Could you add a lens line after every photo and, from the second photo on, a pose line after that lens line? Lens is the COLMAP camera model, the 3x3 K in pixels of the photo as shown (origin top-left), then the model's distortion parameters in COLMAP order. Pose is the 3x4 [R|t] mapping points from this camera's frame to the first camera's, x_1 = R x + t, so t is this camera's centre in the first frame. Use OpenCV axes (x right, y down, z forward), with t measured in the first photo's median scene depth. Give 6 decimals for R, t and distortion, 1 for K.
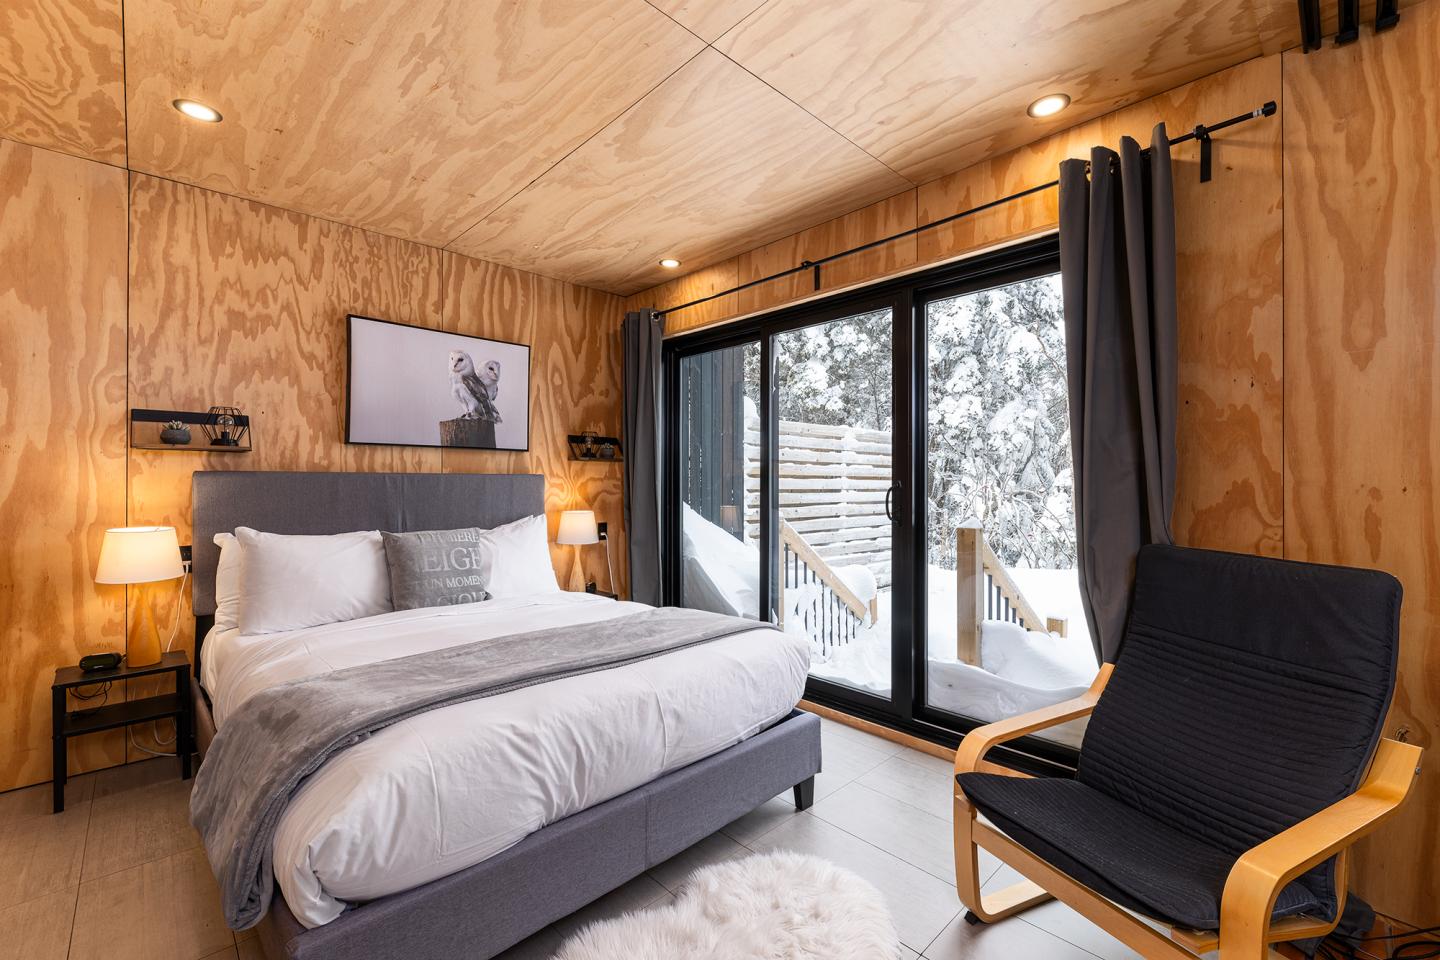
lens RADIAL K [[617.6, 0, 727.1], [0, 617.6, 477.9], [0, 0, 1]] dist [0.002449, -0.000756]
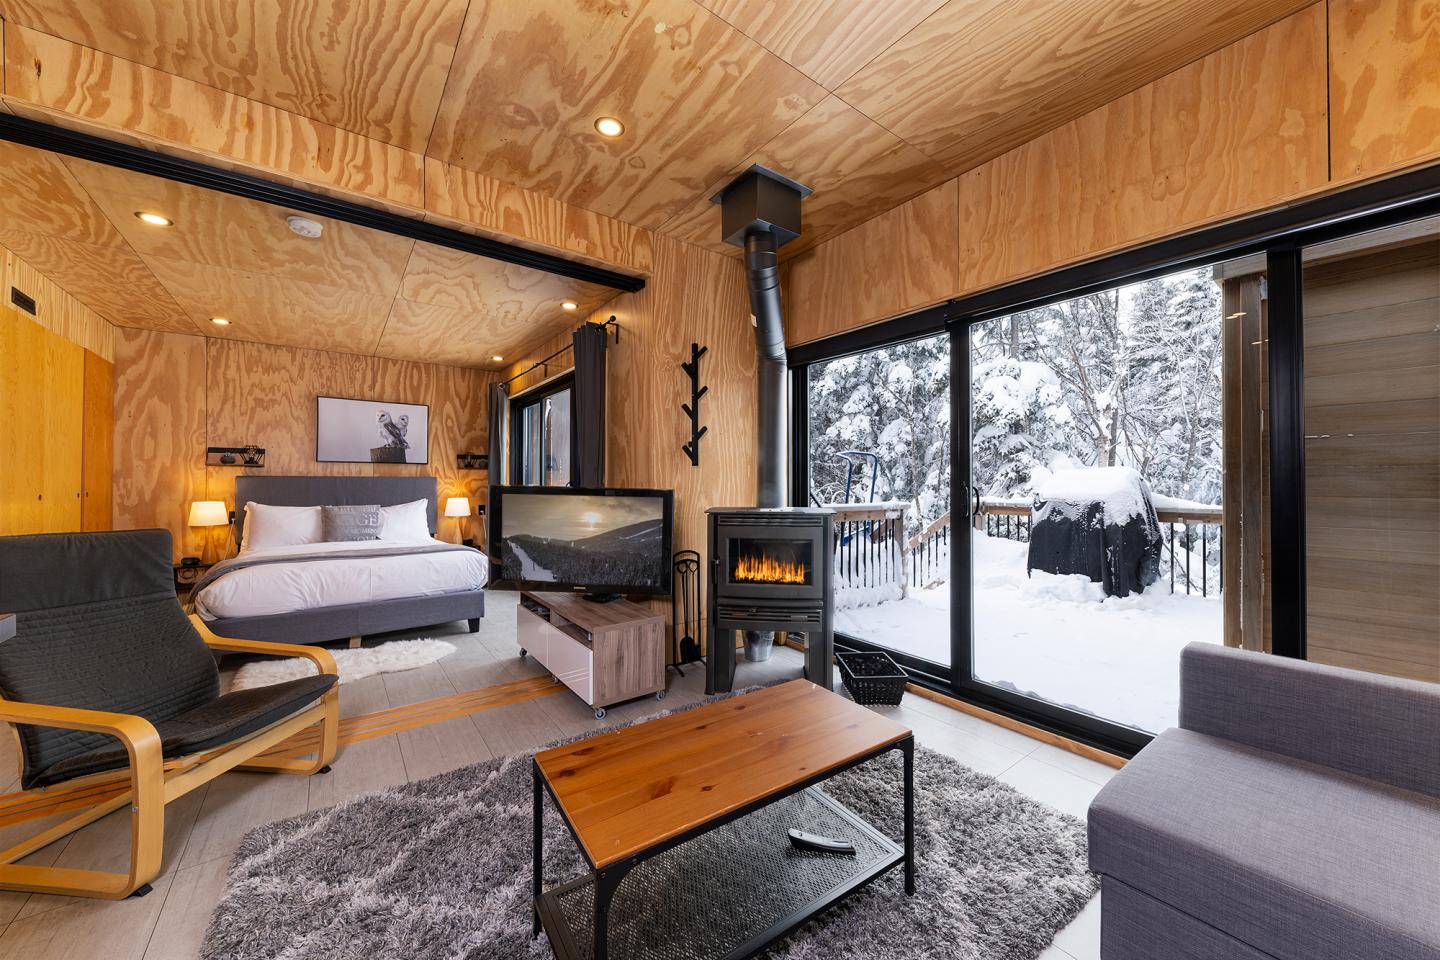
lens RADIAL K [[529.5, 0, 718.0], [0, 529.5, 480.2], [0, 0, 1]] dist [0.006746, -0.001432]
pose [[0.992215, -0.000176, -0.124539, 0.872348], [0.000484, 0.999997, 0.002439, 0.000112], [0.124538, -0.002481, 0.992212, -0.525470]]
